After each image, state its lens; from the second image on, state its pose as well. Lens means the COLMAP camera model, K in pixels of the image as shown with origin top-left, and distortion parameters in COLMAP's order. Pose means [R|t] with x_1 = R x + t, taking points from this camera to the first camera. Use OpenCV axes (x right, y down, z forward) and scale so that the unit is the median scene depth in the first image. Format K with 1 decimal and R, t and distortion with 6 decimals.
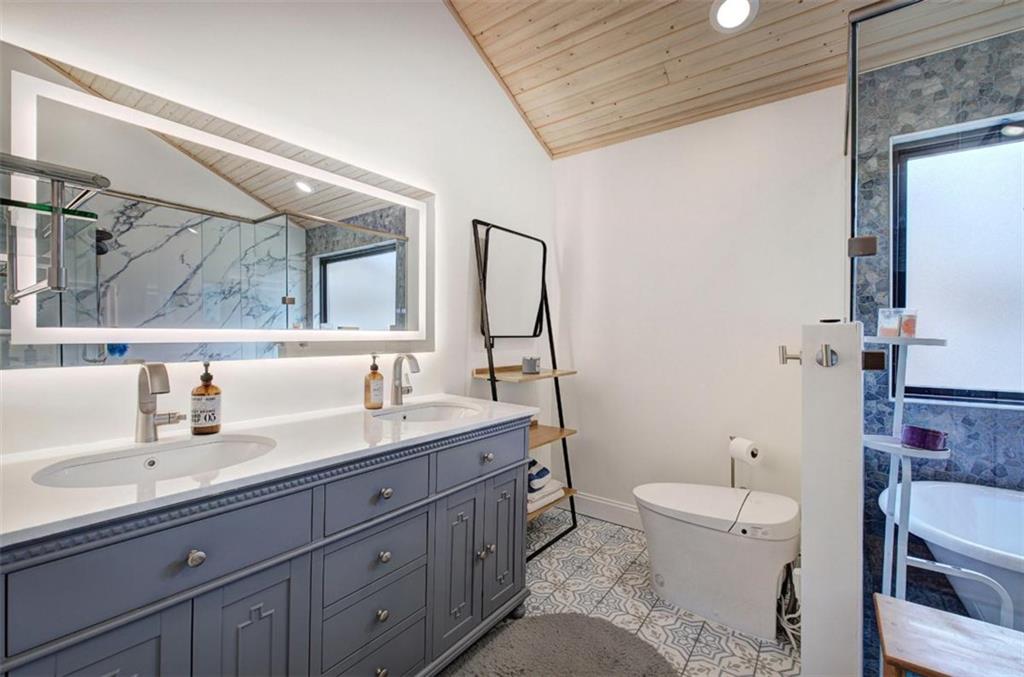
lens RADIAL K [[433.5, 0, 513.7], [0, 433.5, 338.0], [0, 0, 1]] dist [-0.006301, 0.000753]
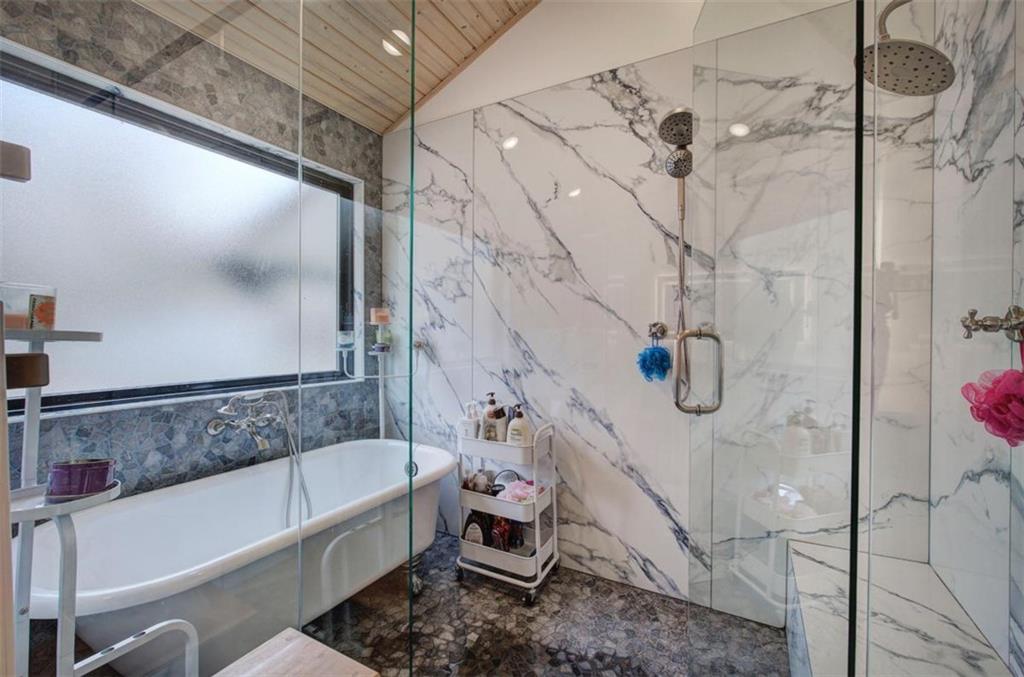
lens RADIAL K [[433.5, 0, 522.3], [0, 433.5, 335.9], [0, 0, 1]] dist [-0.006301, 0.000753]
pose [[-0.135424, -0.011754, 0.990718, 0.121353], [0.002354, 0.999923, 0.012185, 0.000871], [-0.990785, 0.003983, -0.135386, 0.270176]]
